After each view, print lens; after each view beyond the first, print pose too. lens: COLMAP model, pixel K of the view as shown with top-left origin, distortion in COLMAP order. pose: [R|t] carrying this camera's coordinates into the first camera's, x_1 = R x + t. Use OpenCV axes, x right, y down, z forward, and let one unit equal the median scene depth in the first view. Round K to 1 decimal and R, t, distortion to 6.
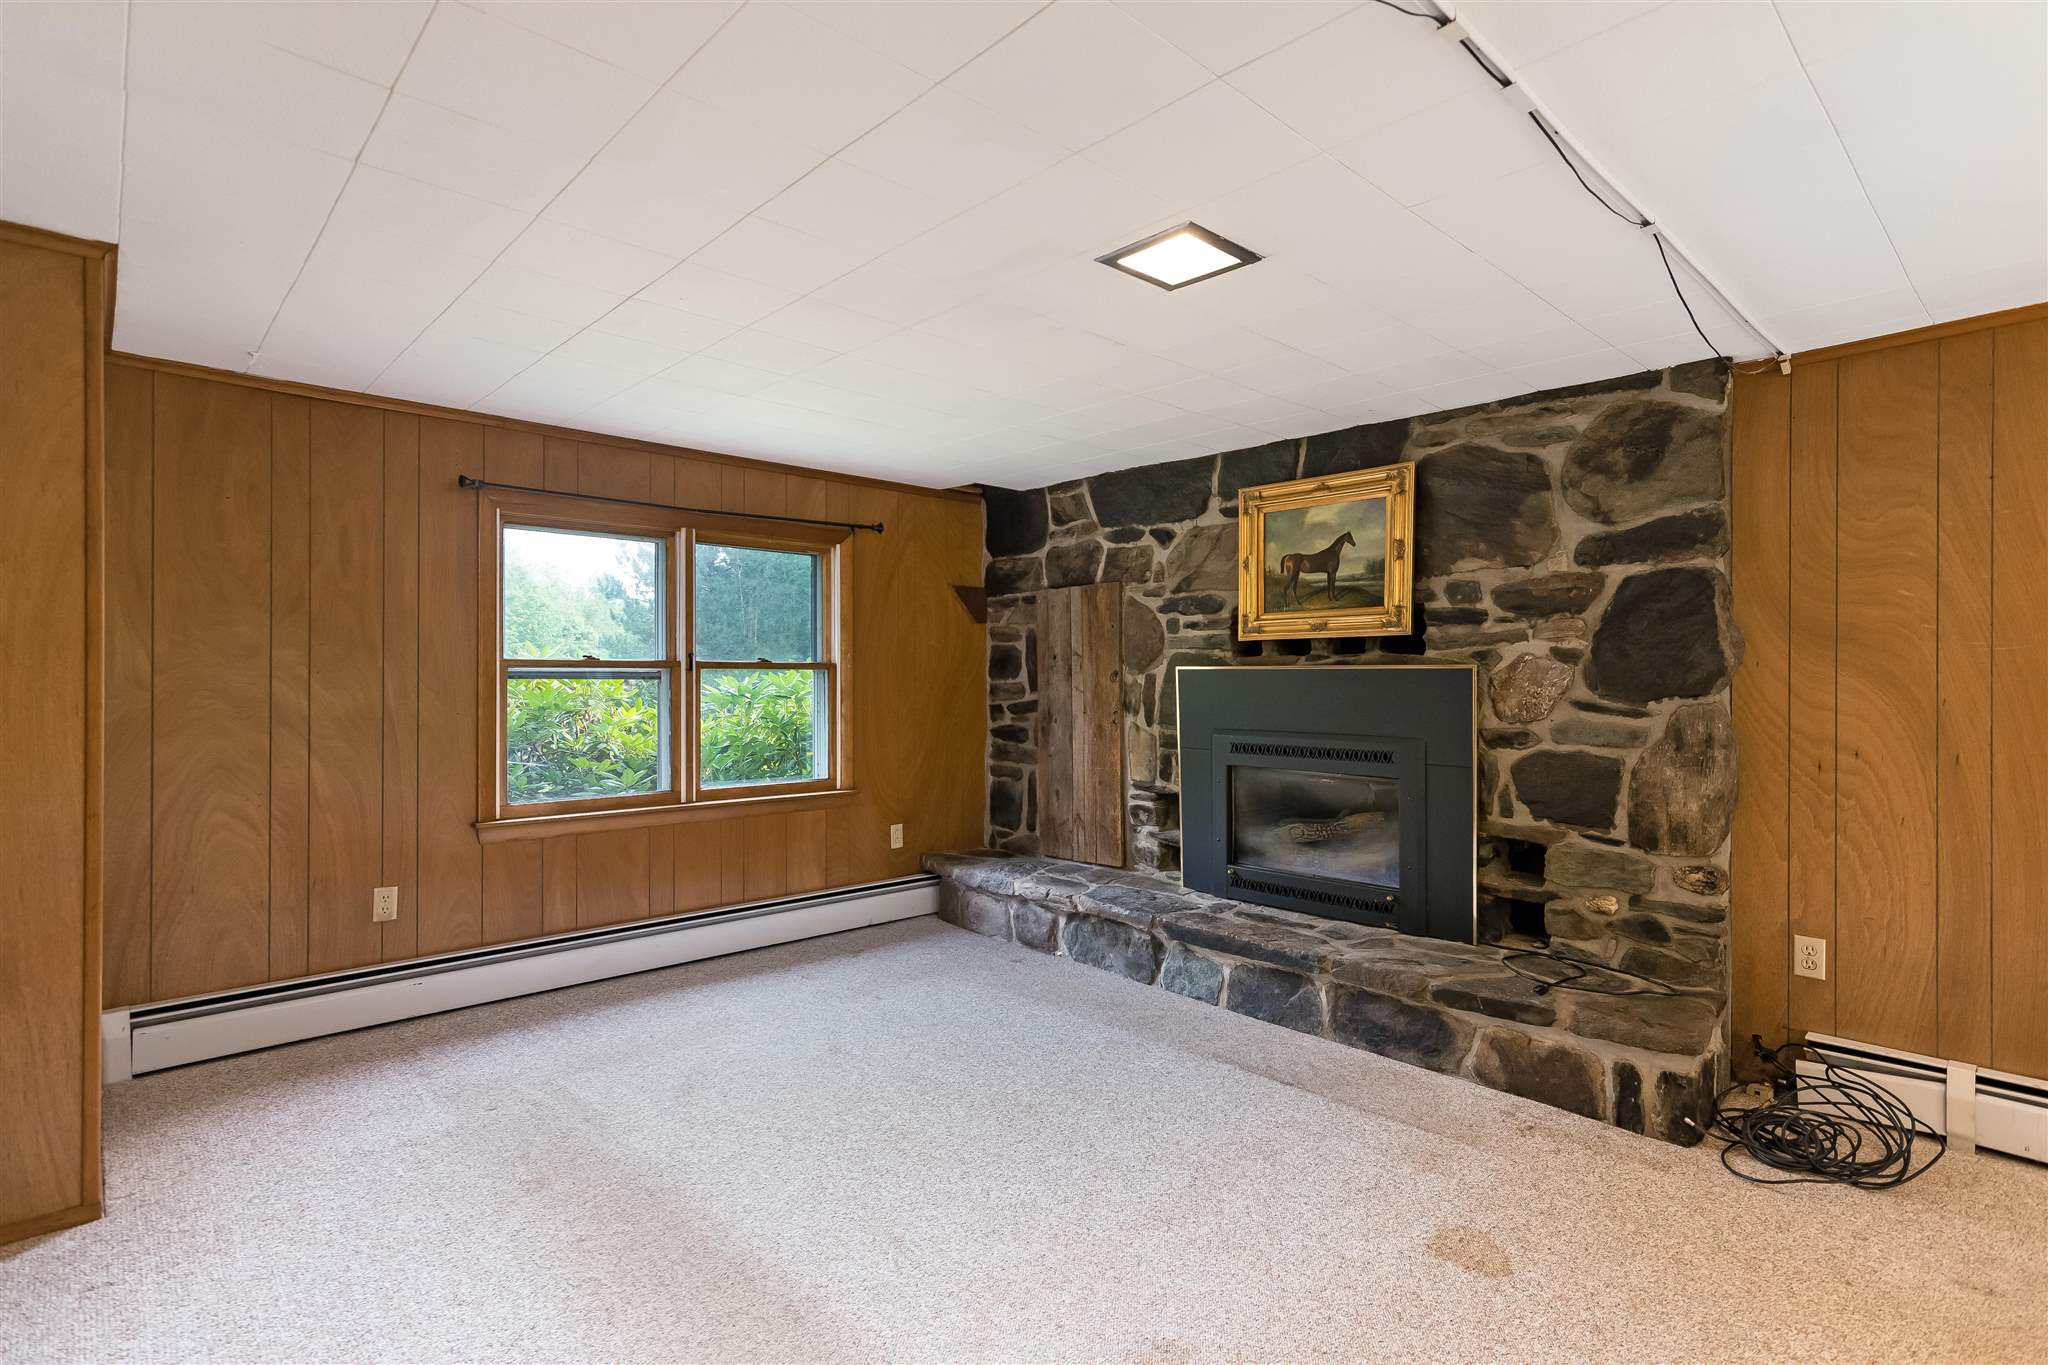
lens RADIAL K [[1005.5, 0, 1024.0], [0, 1005.5, 682.5], [0, 0, 1]] dist [0.011727, -0.000588]
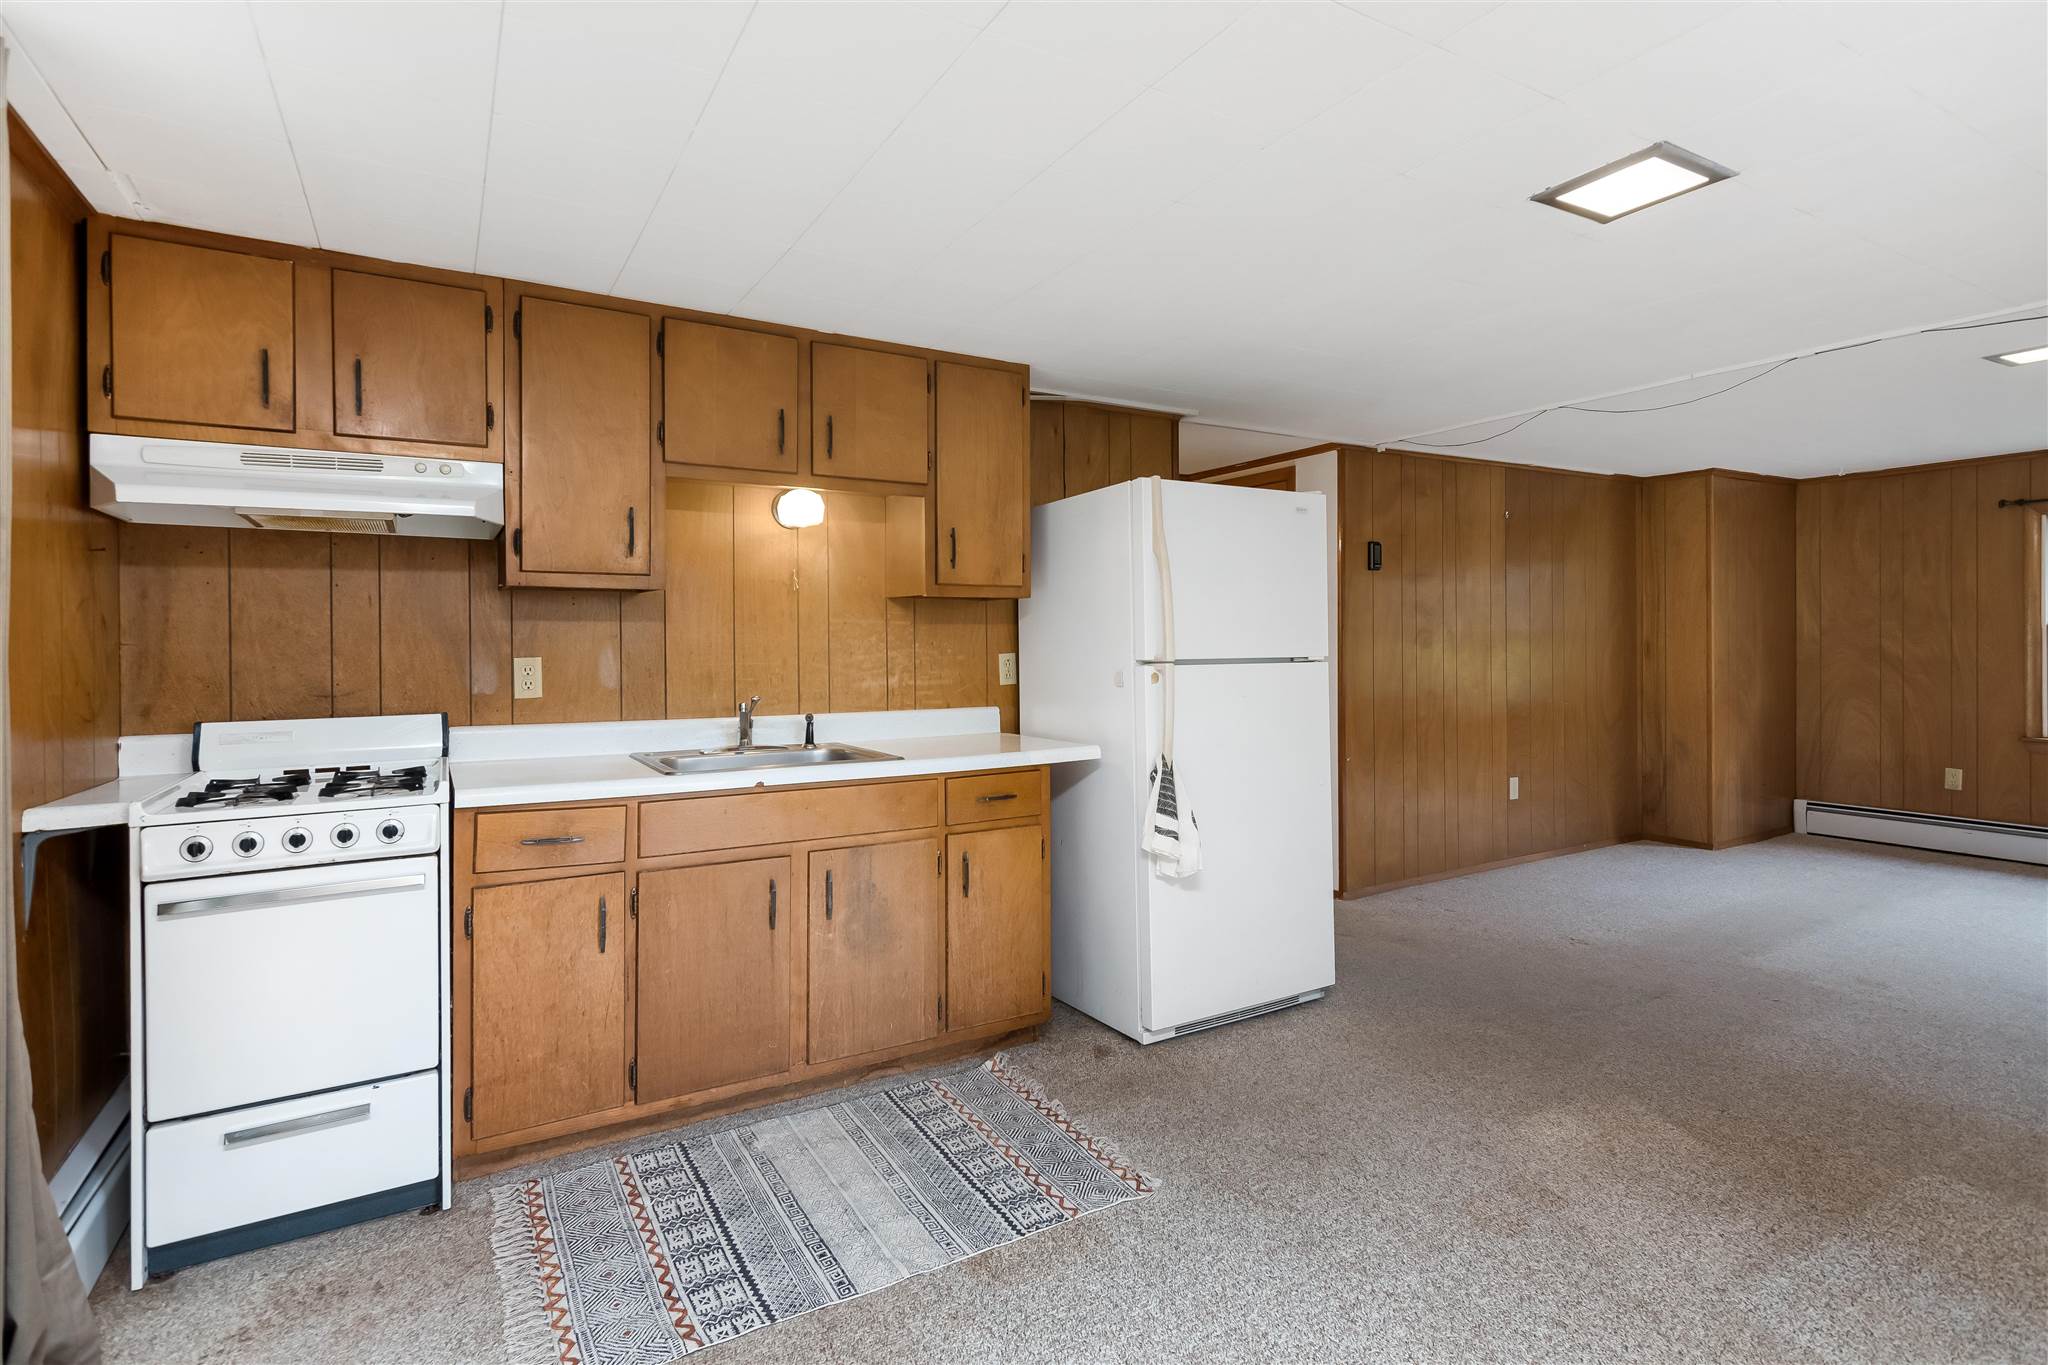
lens RADIAL K [[984.7, 0, 1036.4], [0, 984.7, 646.3], [0, 0, 1]] dist [0.008415, -0.000046]
pose [[-0.212576, 0.004355, -0.977135, 1.245283], [0.004110, 0.999985, 0.003563, -0.000926], [0.977136, -0.003259, -0.212591, -0.080190]]
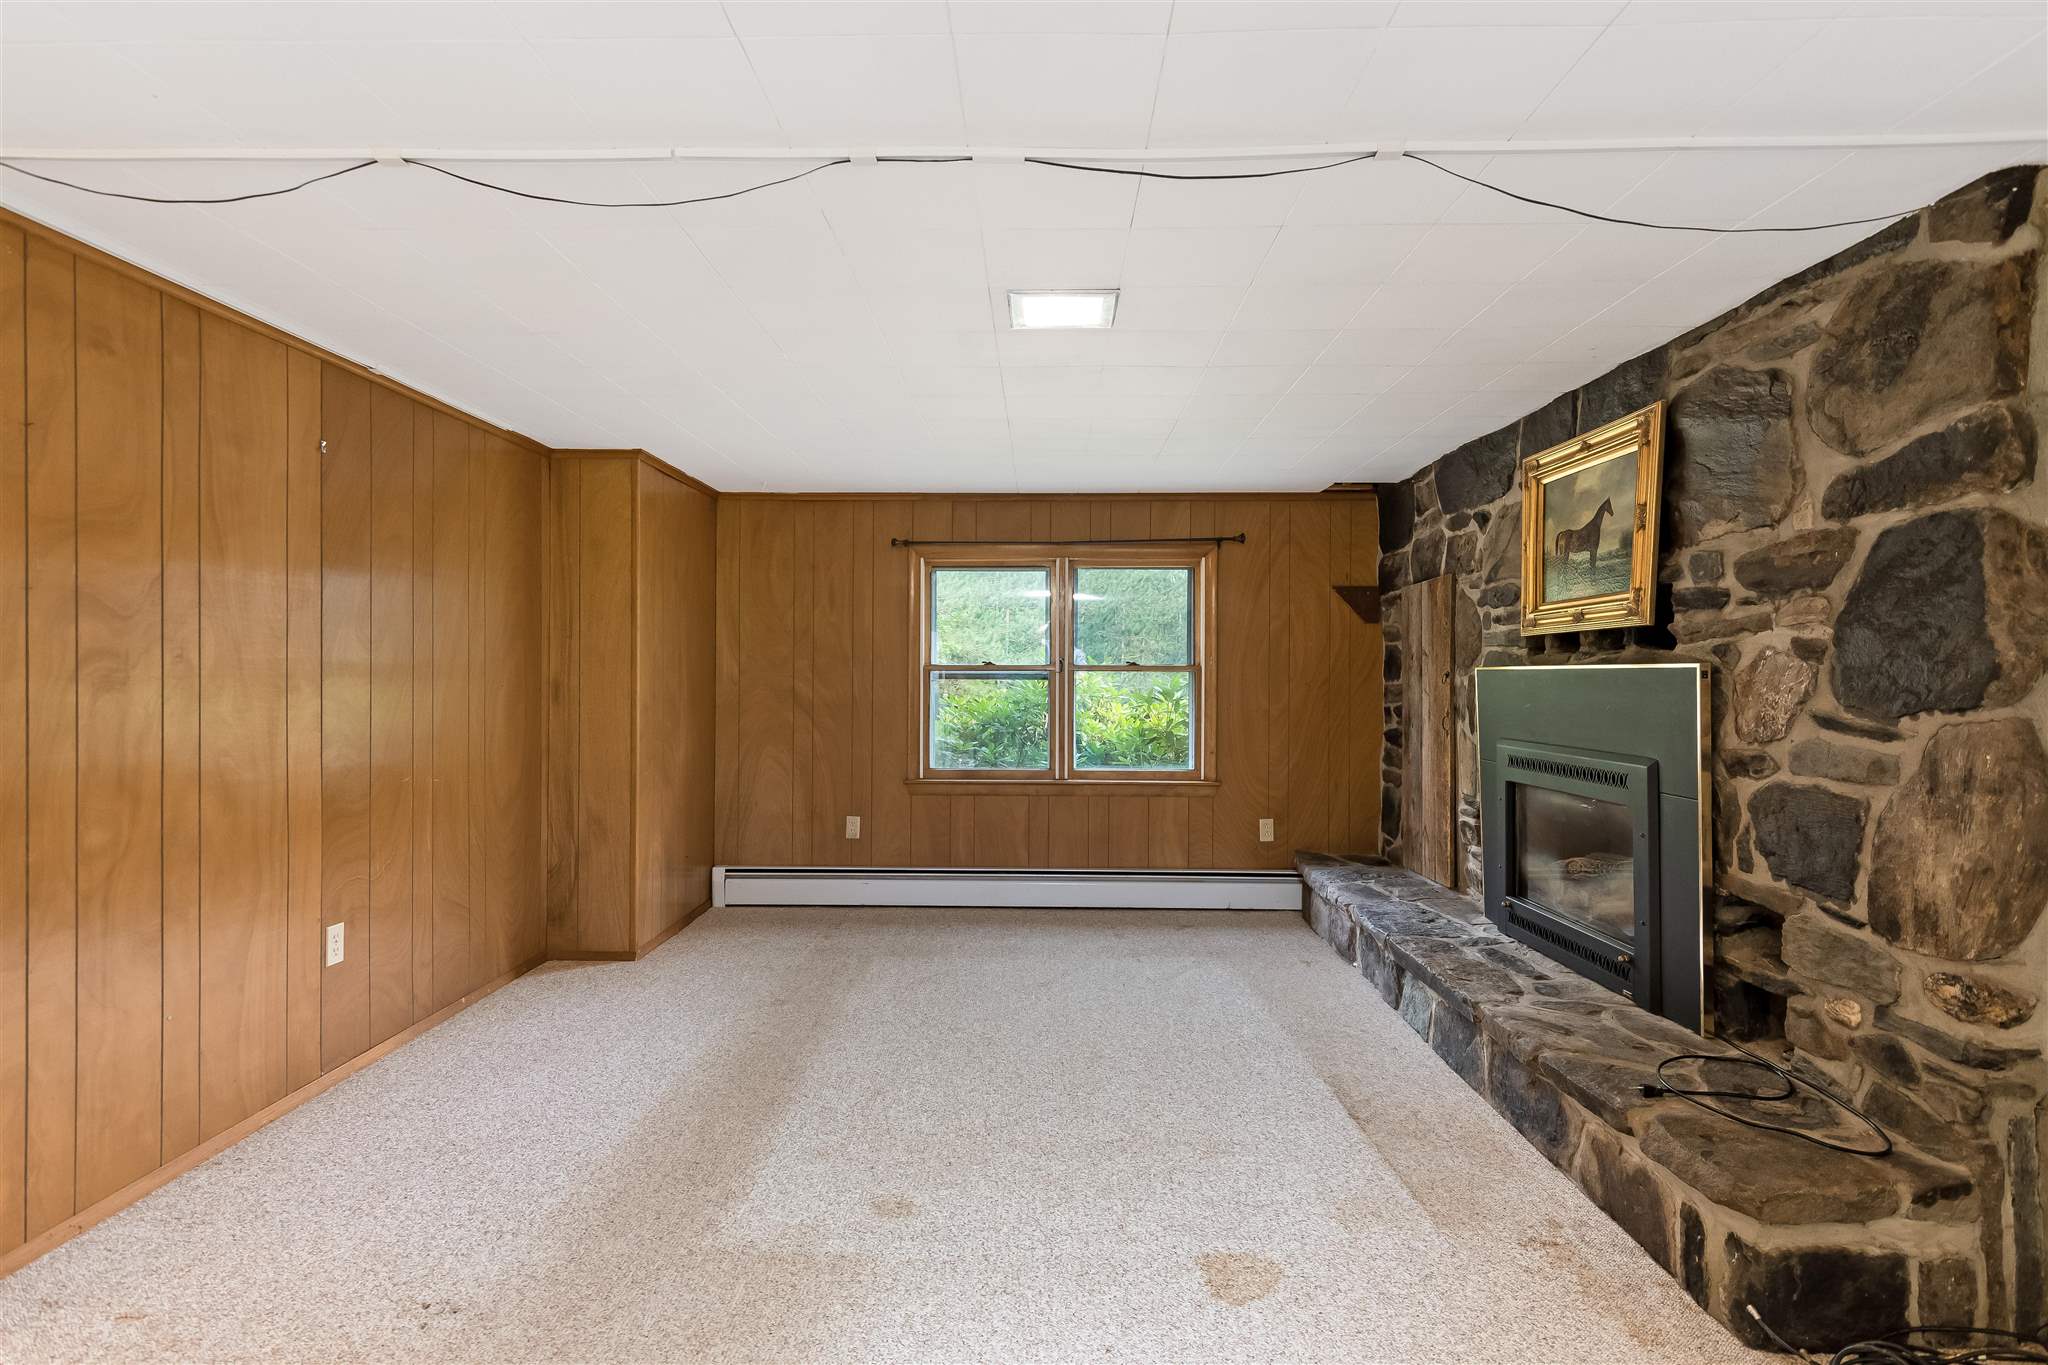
lens RADIAL K [[1005.5, 0, 1024.0], [0, 1005.5, 682.5], [0, 0, 1]] dist [0.011727, -0.000588]
pose [[0.711384, 0.005089, -0.702785, 0.630936], [-0.005637, 0.999983, 0.001536, -0.001563], [0.702781, 0.002868, 0.711400, 0.112340]]
